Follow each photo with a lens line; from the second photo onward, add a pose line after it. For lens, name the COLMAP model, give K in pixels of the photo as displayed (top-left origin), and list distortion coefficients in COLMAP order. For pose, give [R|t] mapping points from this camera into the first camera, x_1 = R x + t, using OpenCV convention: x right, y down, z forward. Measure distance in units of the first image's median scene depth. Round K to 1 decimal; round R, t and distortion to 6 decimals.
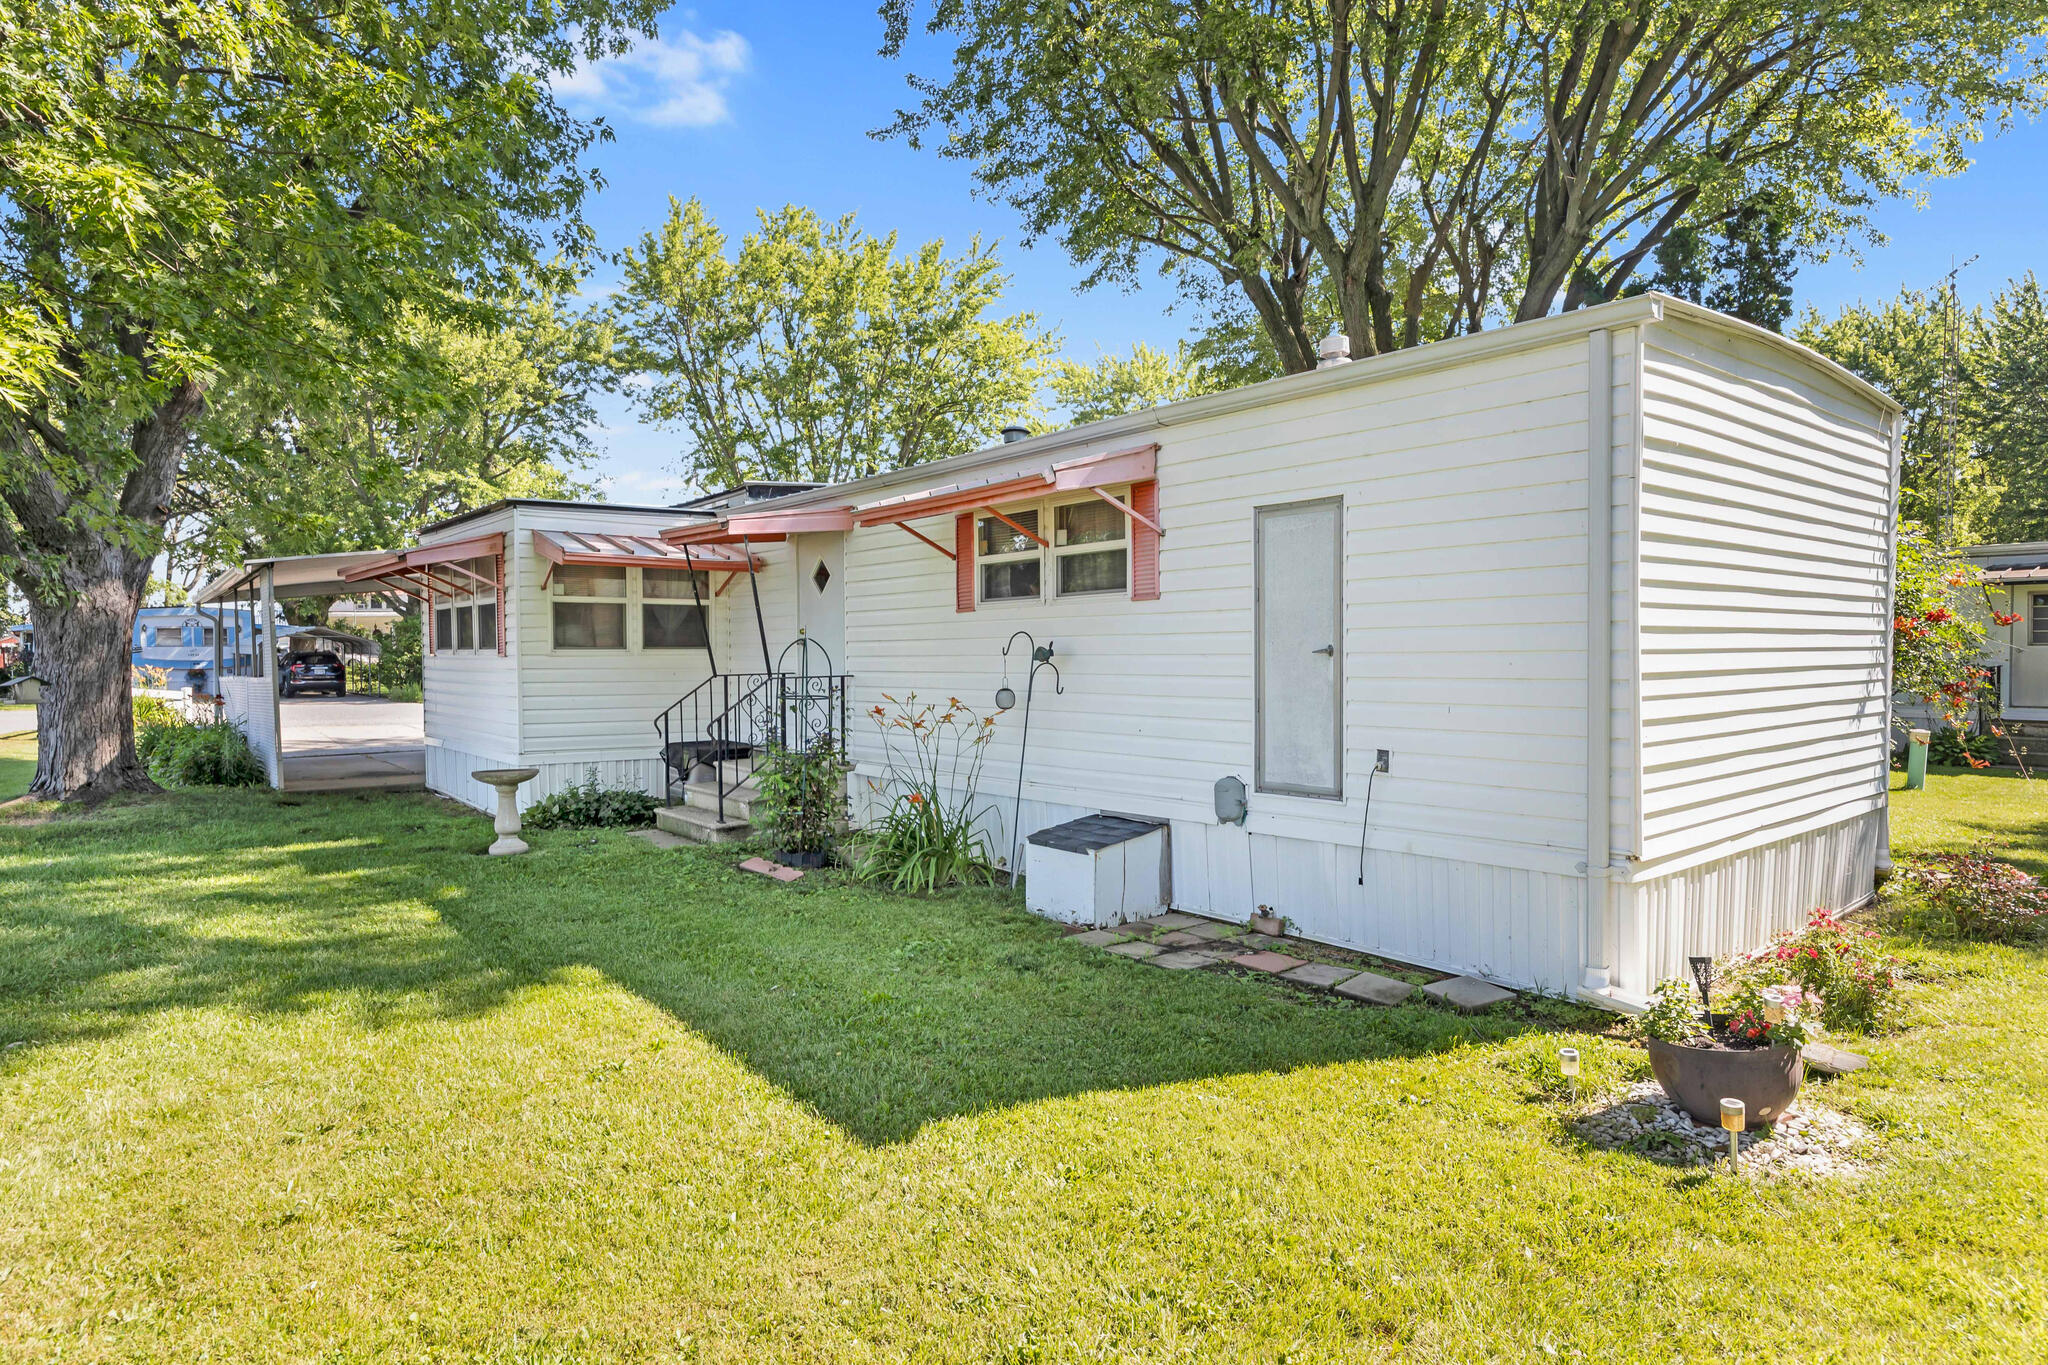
lens RADIAL K [[1166.8, 0, 1021.7], [0, 1166.8, 687.9], [0, 0, 1]] dist [0.002453, -0.000510]
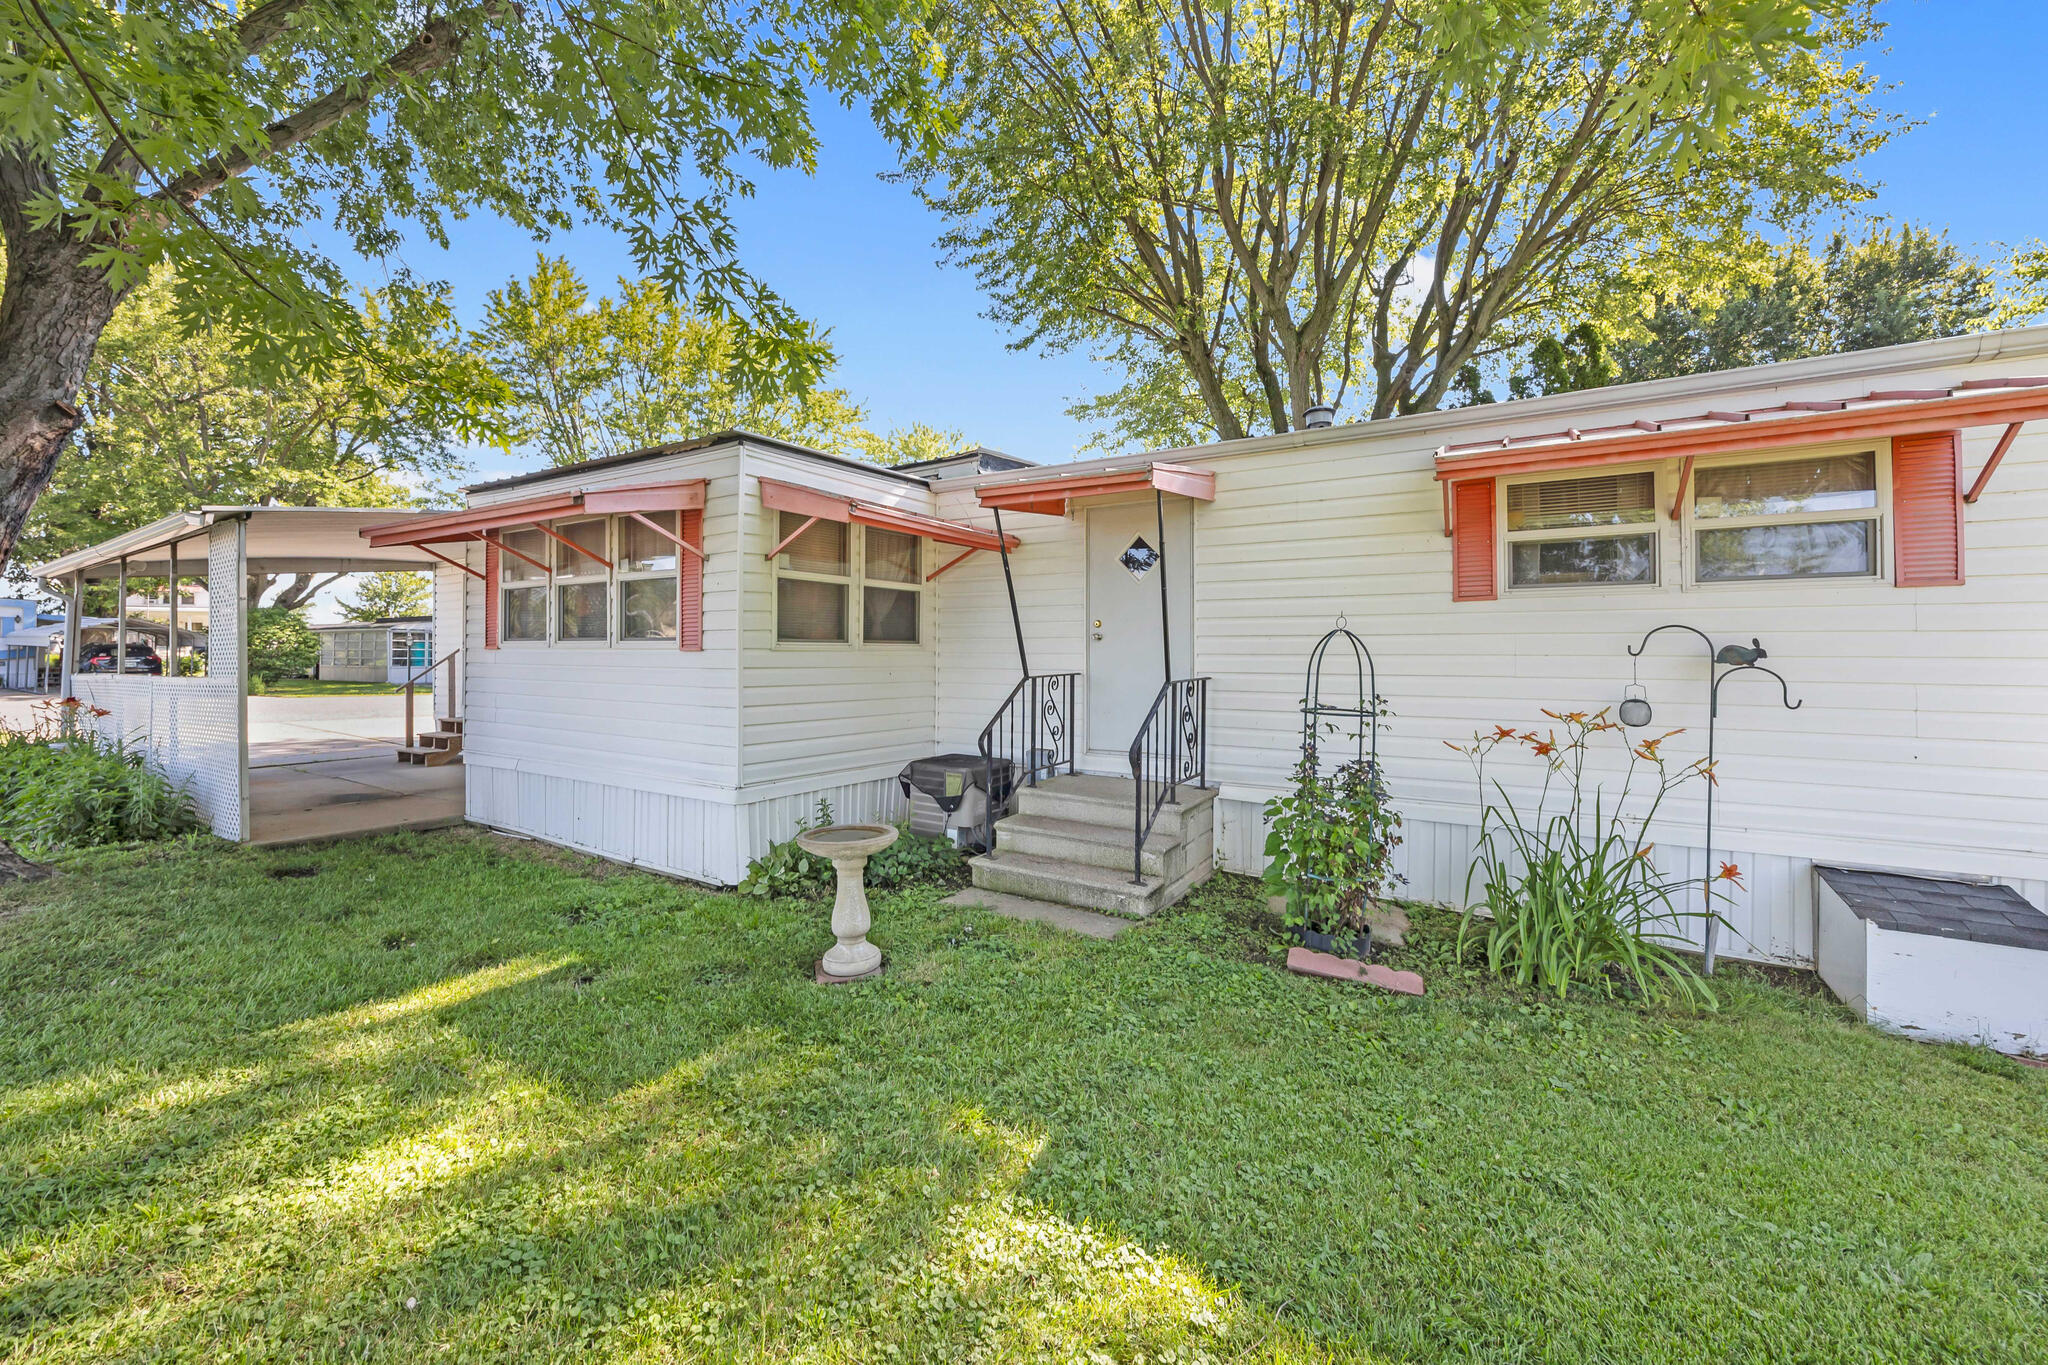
lens RADIAL K [[814.6, 0, 1062.2], [0, 814.6, 647.3], [0, 0, 1]] dist [-0.001669, 0.000102]
pose [[0.944238, 0.009732, 0.329120, -0.369491], [0.001790, 0.999397, -0.034687, -0.010717], [-0.329259, 0.033342, 0.943651, 0.421052]]
